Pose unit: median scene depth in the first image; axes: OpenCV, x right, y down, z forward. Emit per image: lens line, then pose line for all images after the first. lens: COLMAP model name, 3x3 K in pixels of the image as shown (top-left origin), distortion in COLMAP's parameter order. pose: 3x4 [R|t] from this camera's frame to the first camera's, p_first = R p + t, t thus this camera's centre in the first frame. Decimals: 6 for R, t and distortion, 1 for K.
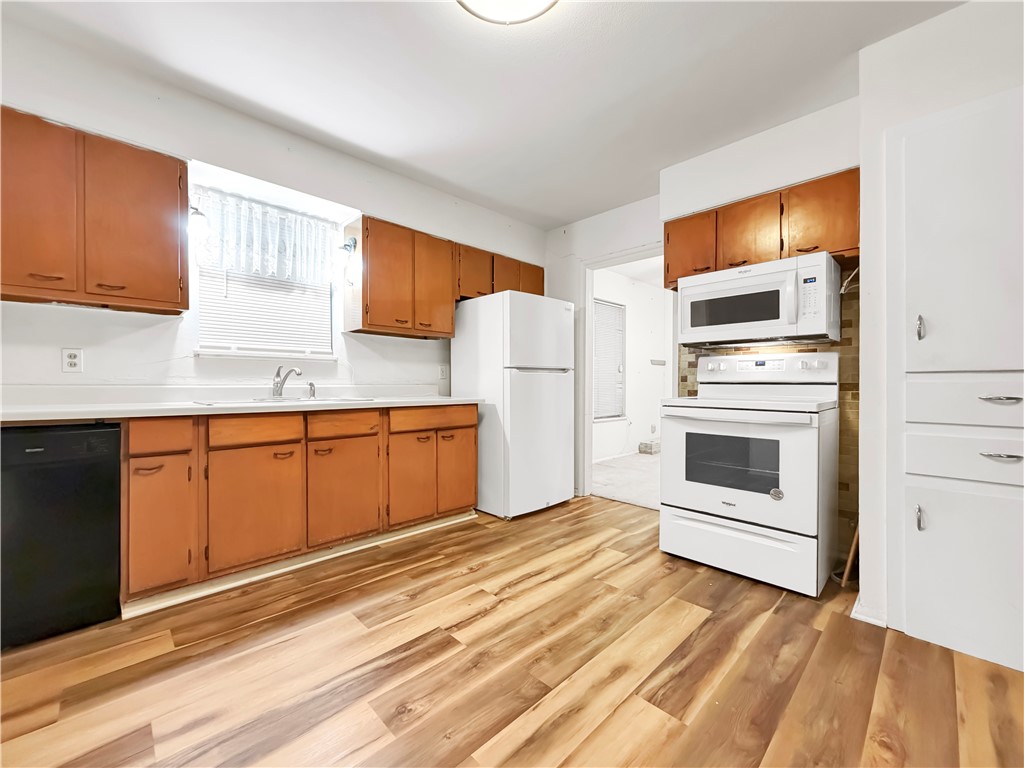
lens RADIAL K [[410.9, 0, 512.0], [0, 410.9, 384.0], [0, 0, 1]] dist [-0.000697, -0.000134]
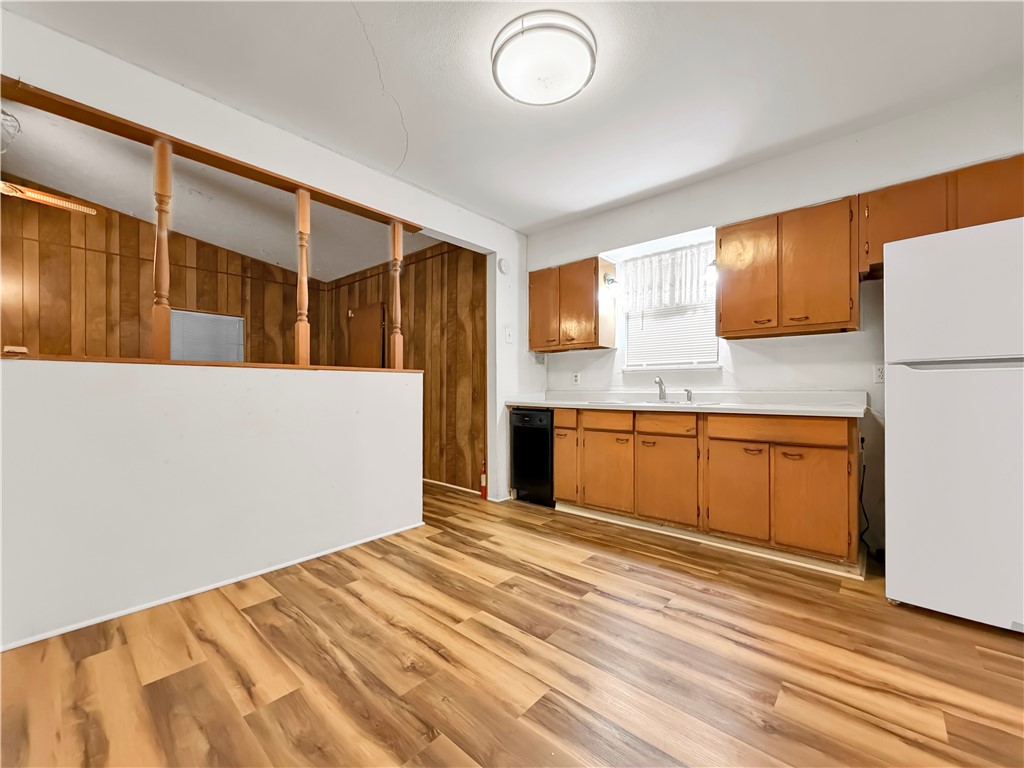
lens RADIAL K [[418.5, 0, 512.0], [0, 418.5, 384.0], [0, 0, 1]] dist [0.000545, 0.000095]
pose [[0.077160, -0.016502, -0.996882, 0.802626], [0.000944, 0.999864, -0.016478, 0.001956], [0.997018, 0.000330, 0.077165, 0.485372]]
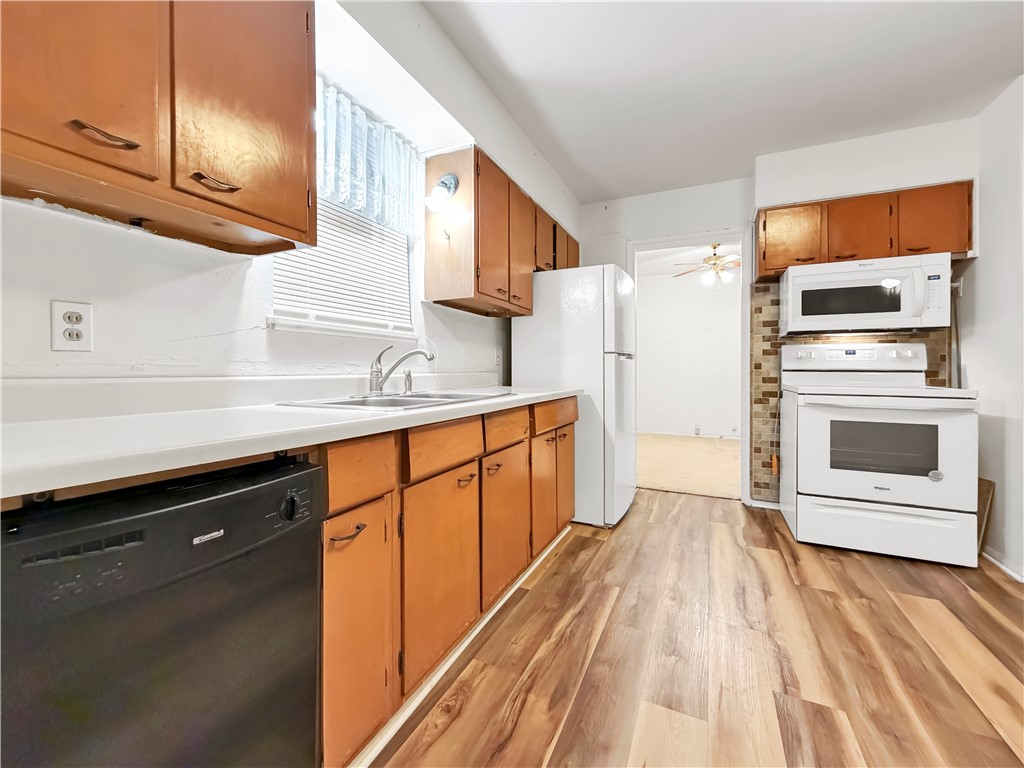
lens RADIAL K [[413.8, 0, 512.6], [0, 413.8, 368.5], [0, 0, 1]] dist [0.000221, 0.000103]
pose [[0.939698, 0.000876, 0.342005, -0.674147], [-0.000343, 0.999999, -0.001618, -0.006781], [-0.342005, 0.001403, 0.939697, 0.330063]]
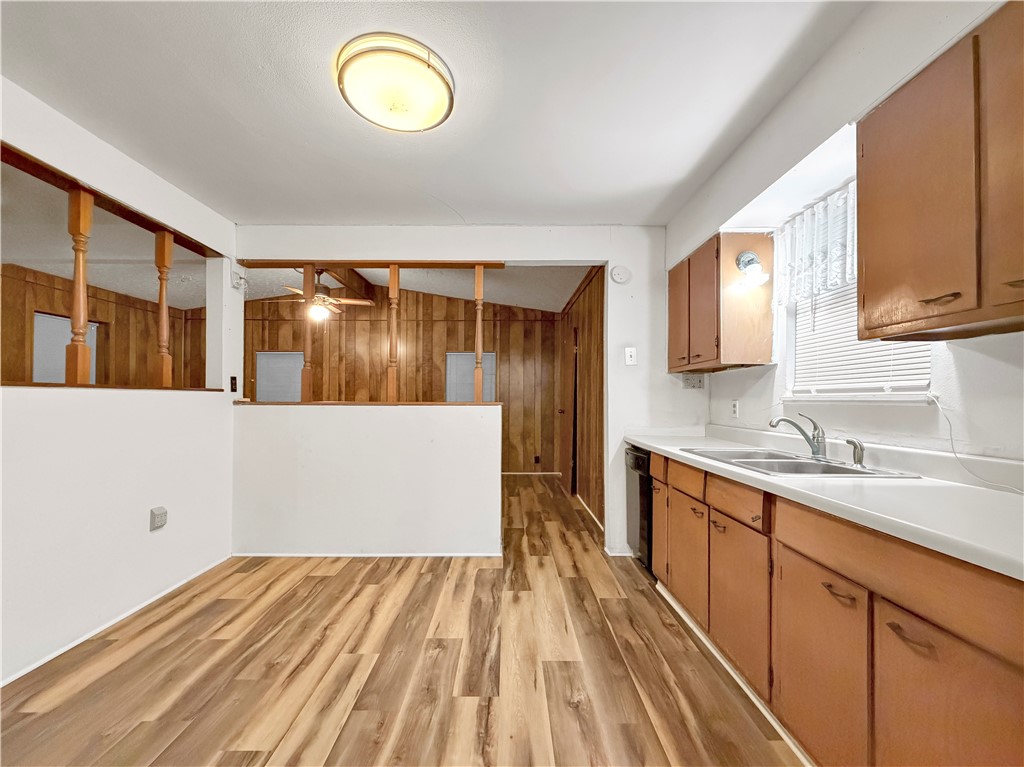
lens RADIAL K [[415.7, 0, 511.5], [0, 415.7, 389.2], [0, 0, 1]] dist [0.001030, 0.000093]
pose [[-0.693980, -0.025920, -0.719528, 0.385649], [-0.007742, 0.999563, -0.028542, -0.069528], [0.719953, -0.014237, -0.693877, 1.275238]]
